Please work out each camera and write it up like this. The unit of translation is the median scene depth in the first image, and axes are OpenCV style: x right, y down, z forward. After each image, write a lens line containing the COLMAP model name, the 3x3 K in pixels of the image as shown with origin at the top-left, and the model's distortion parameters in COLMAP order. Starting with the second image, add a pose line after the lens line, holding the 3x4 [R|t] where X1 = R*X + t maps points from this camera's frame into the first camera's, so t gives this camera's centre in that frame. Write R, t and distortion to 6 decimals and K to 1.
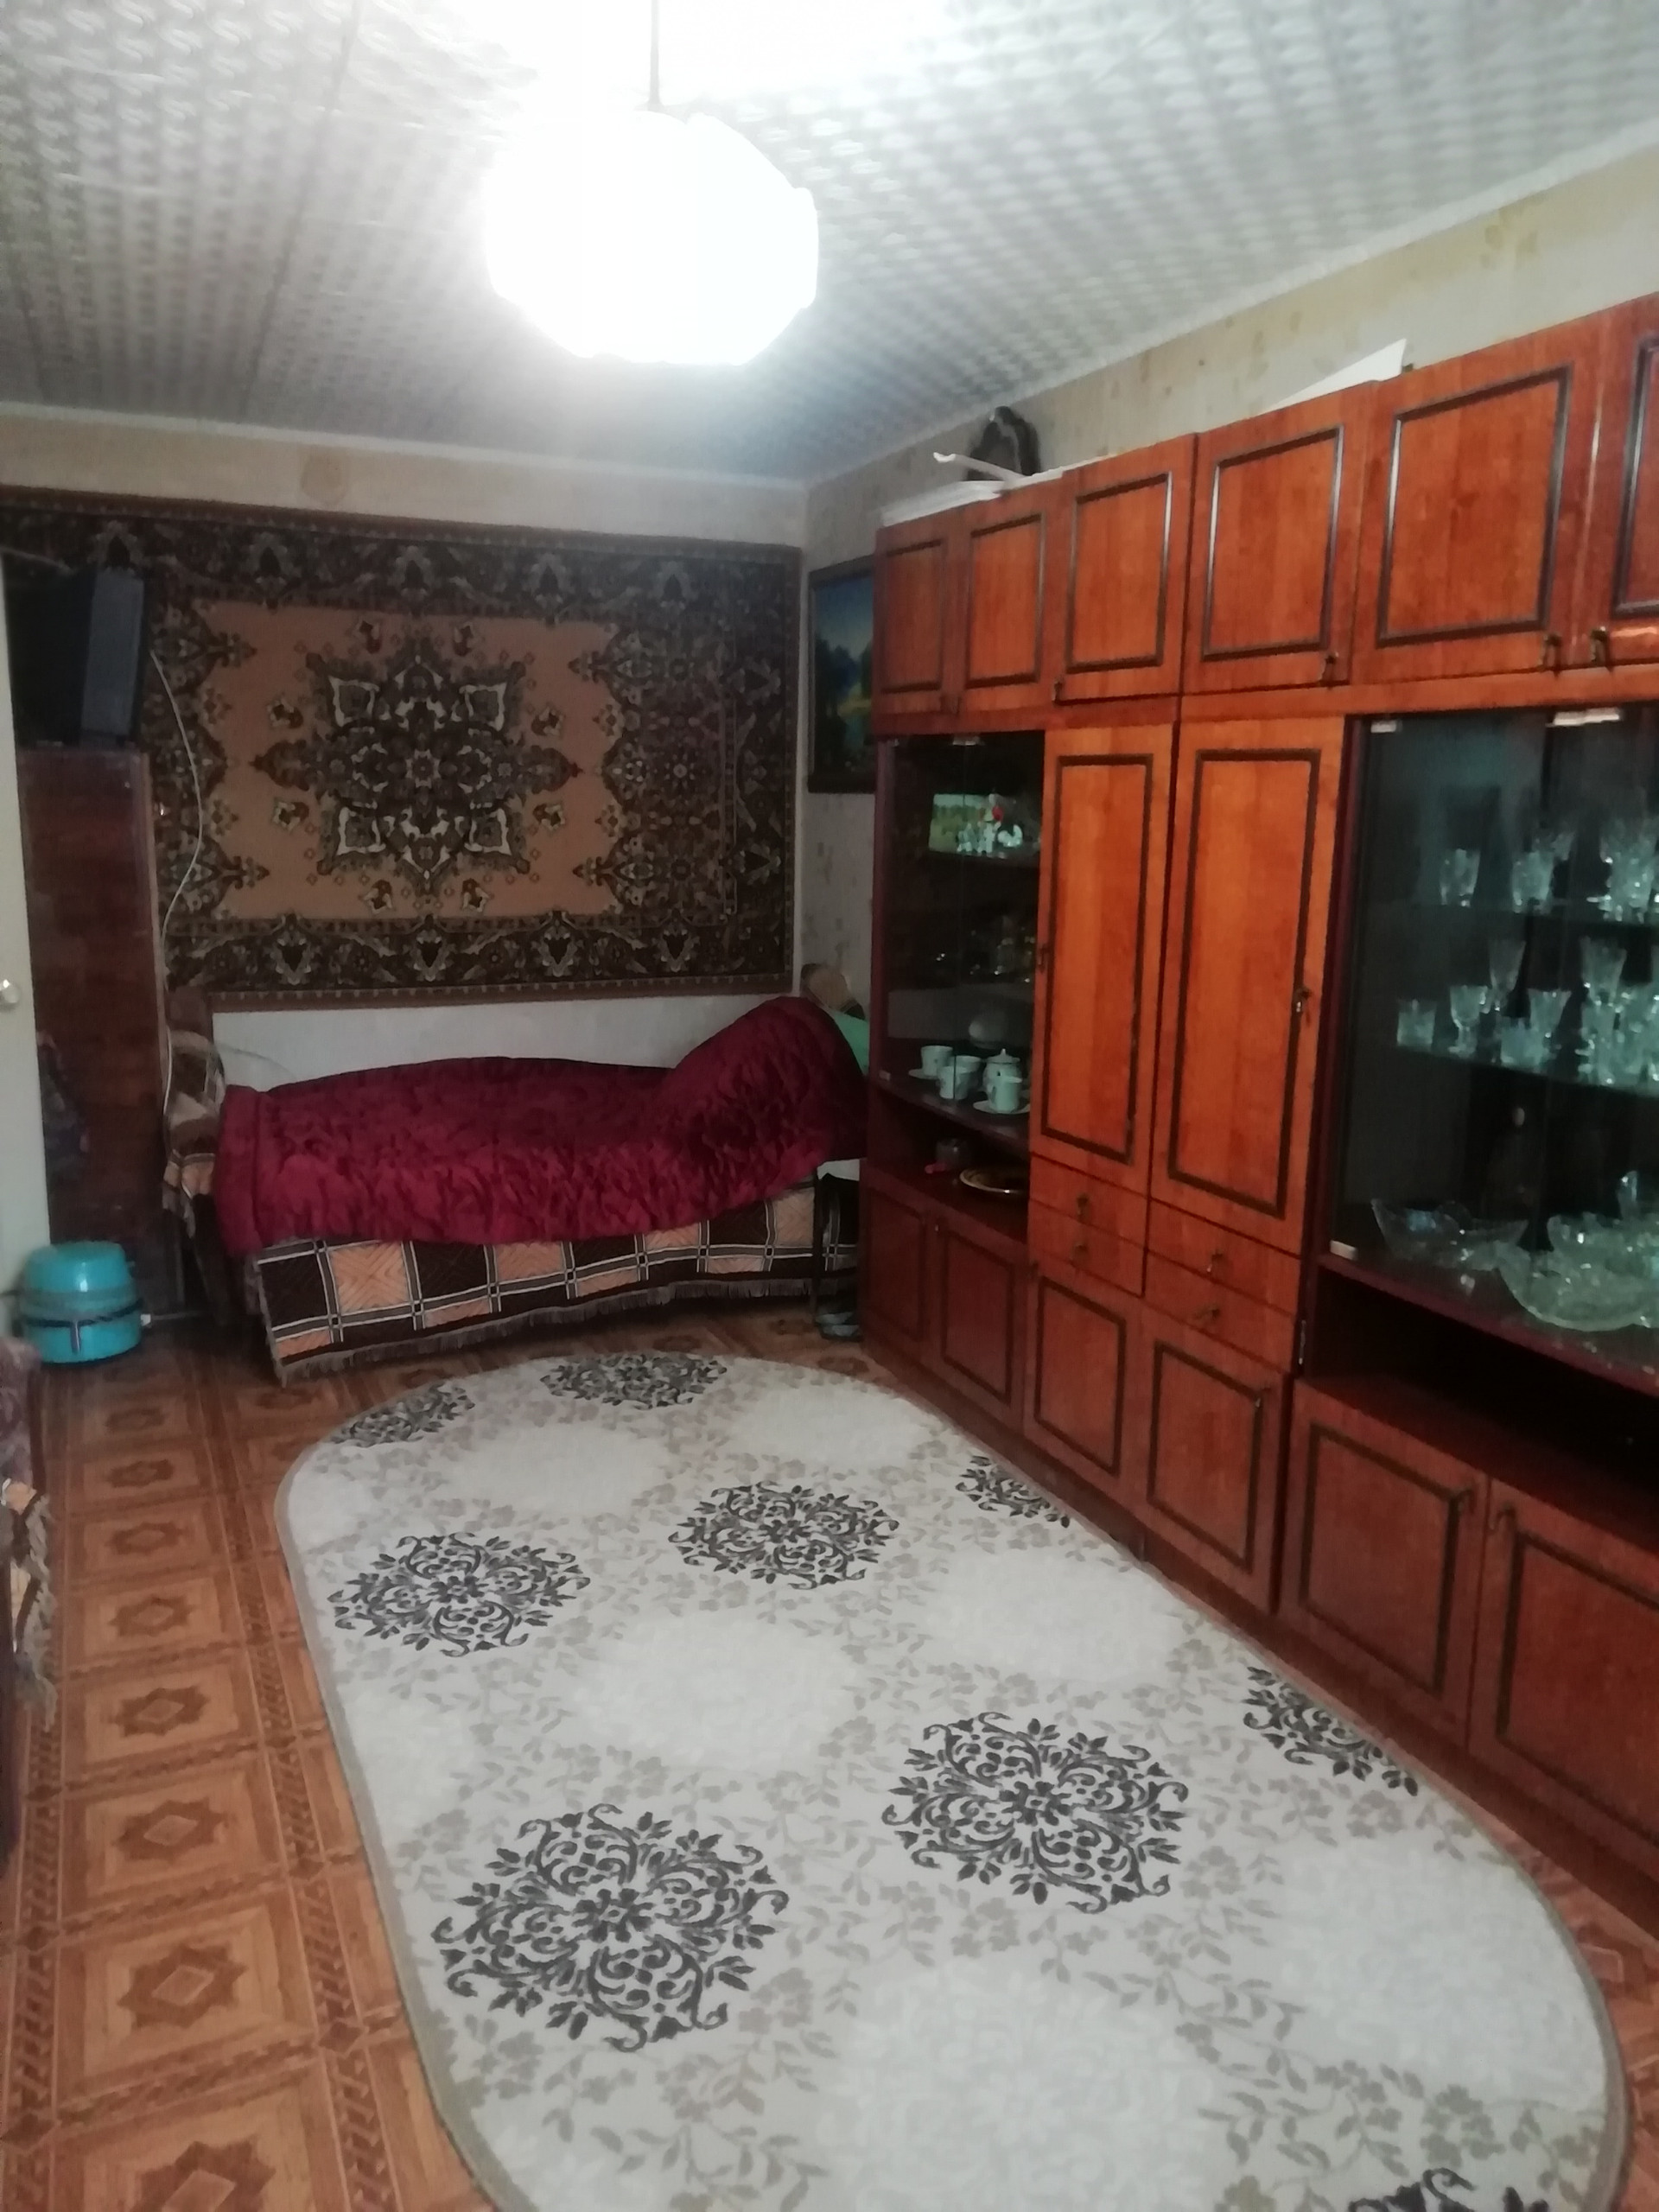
lens RADIAL K [[1661.4, 0, 829.5], [0, 1661.4, 1106.0], [0, 0, 1]] dist [0.032782, -0.013770]
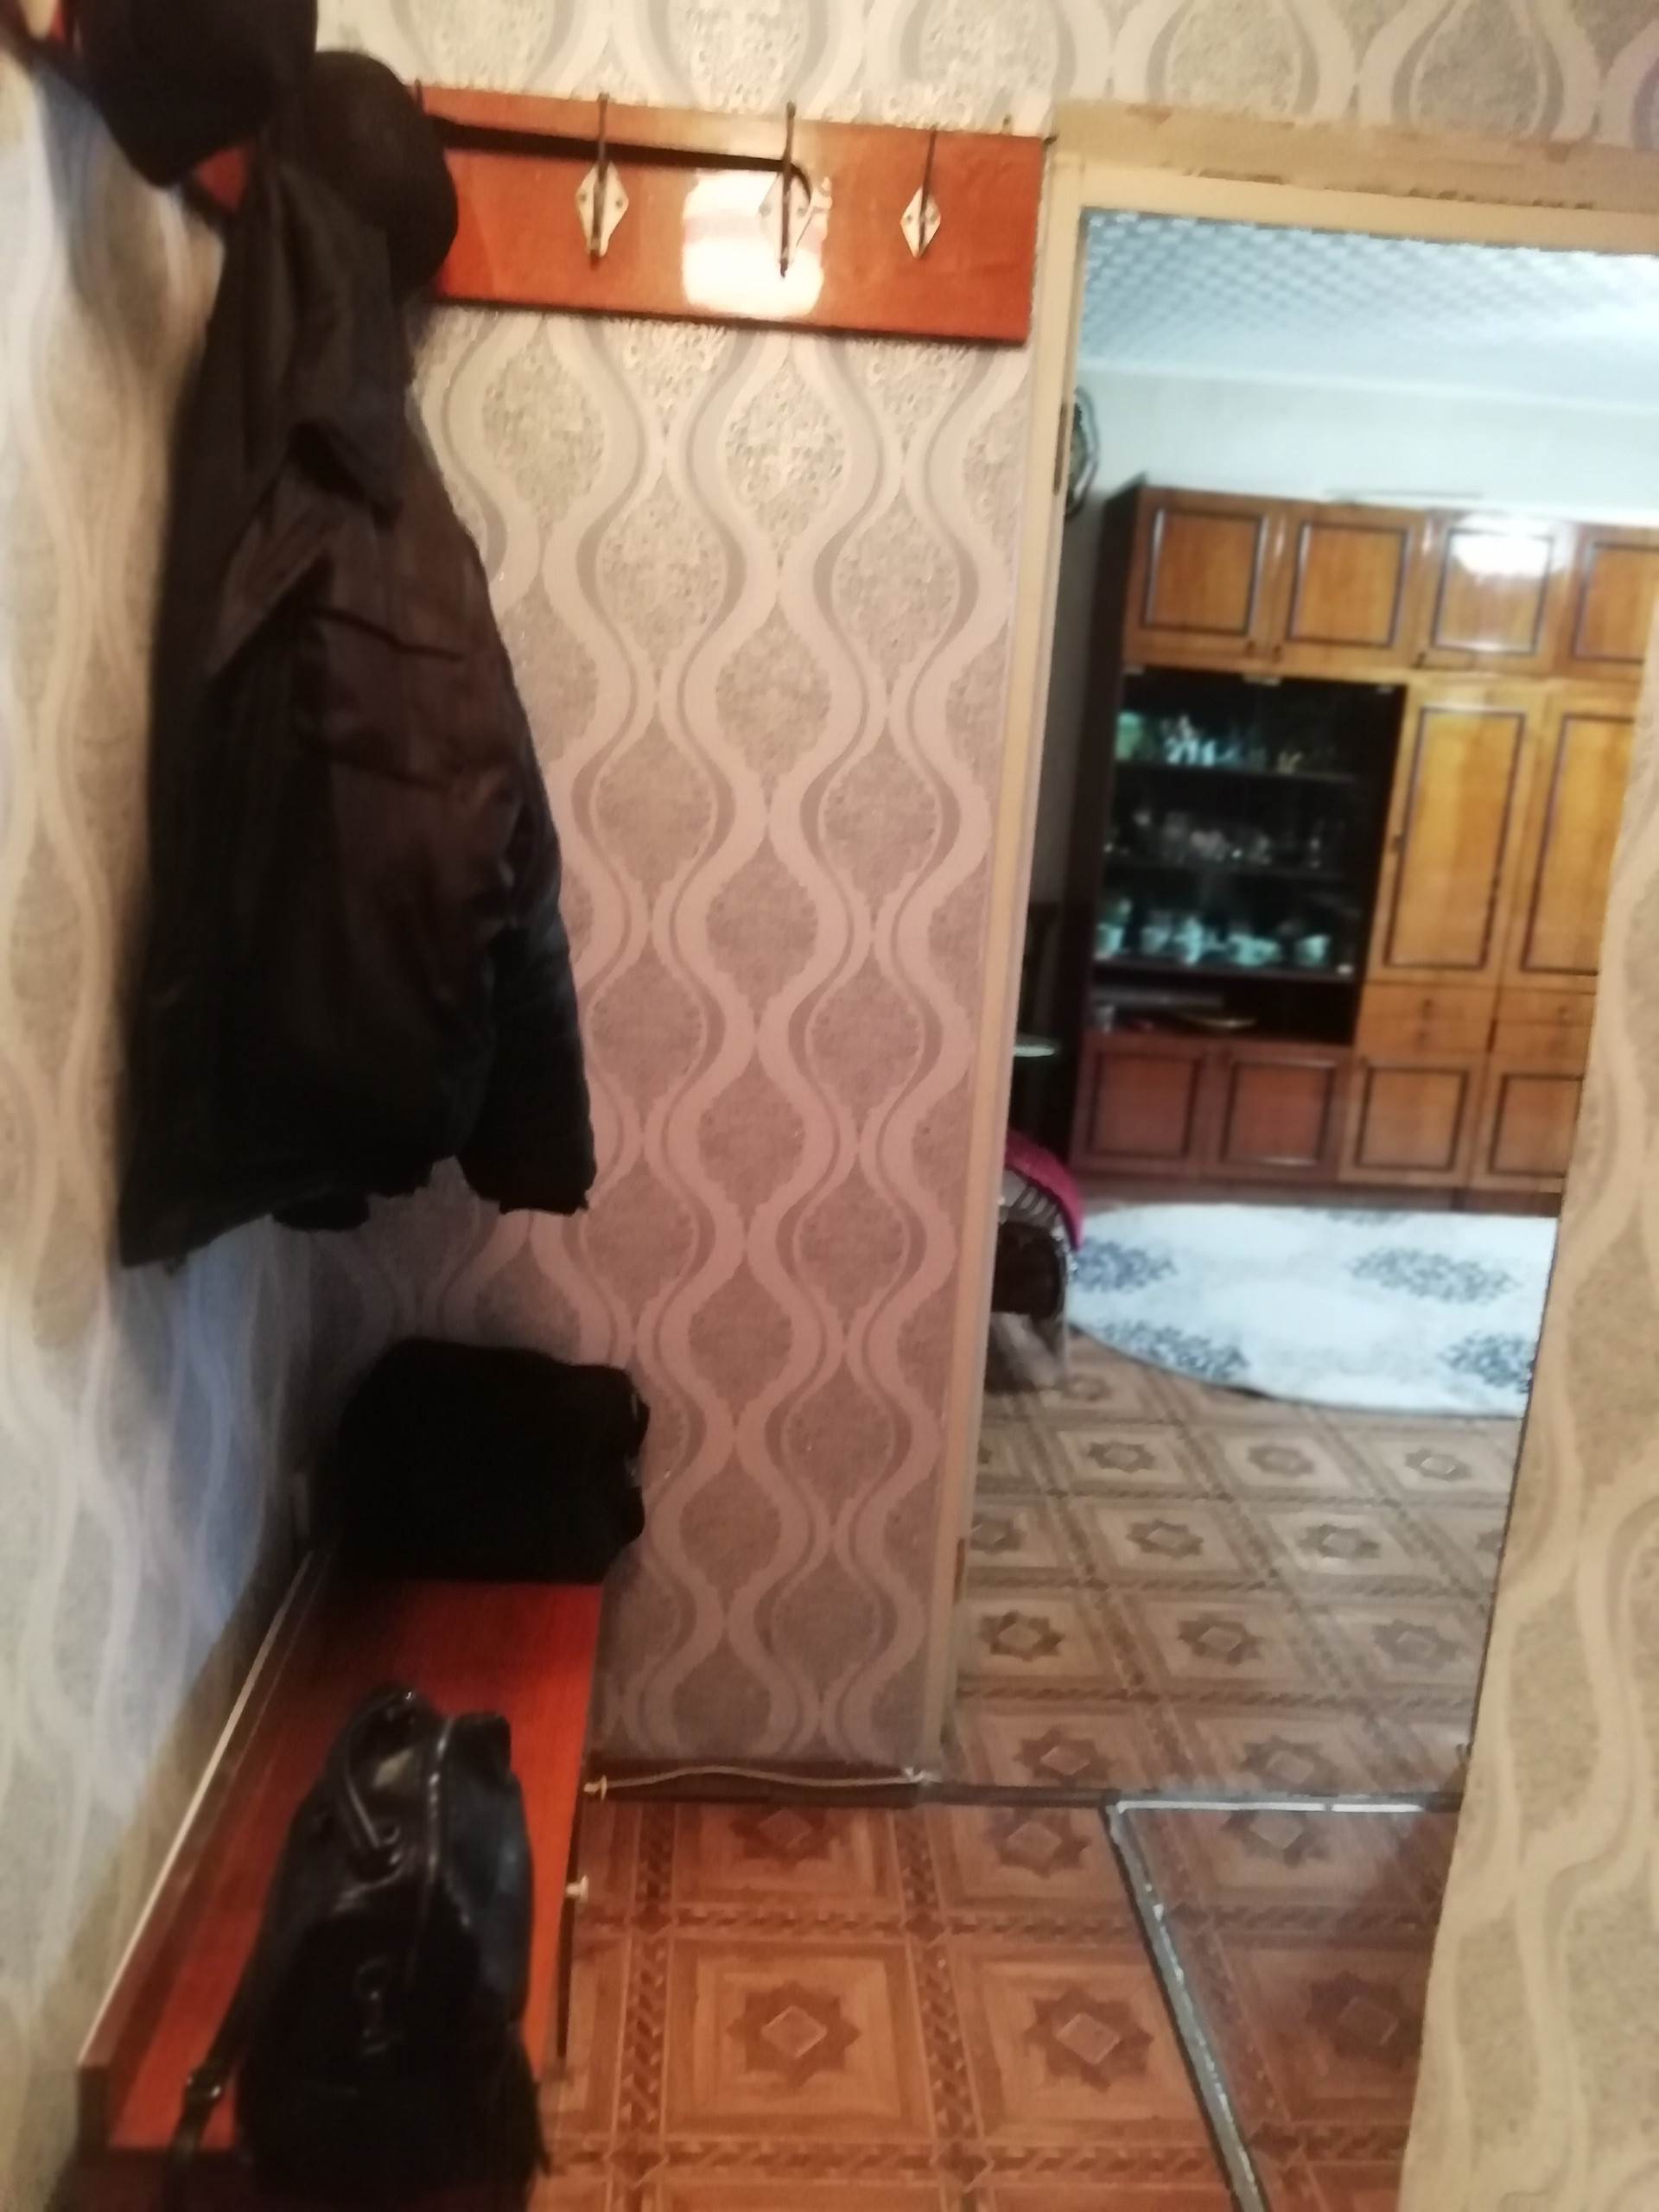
lens RADIAL K [[1661.4, 0, 829.5], [0, 1661.4, 1106.0], [0, 0, 1]] dist [0.032782, -0.013770]
pose [[0.343293, -0.223161, 0.912332, -0.971408], [0.122569, 0.973701, 0.192052, -0.141758], [-0.931197, 0.045893, 0.361617, 0.647537]]
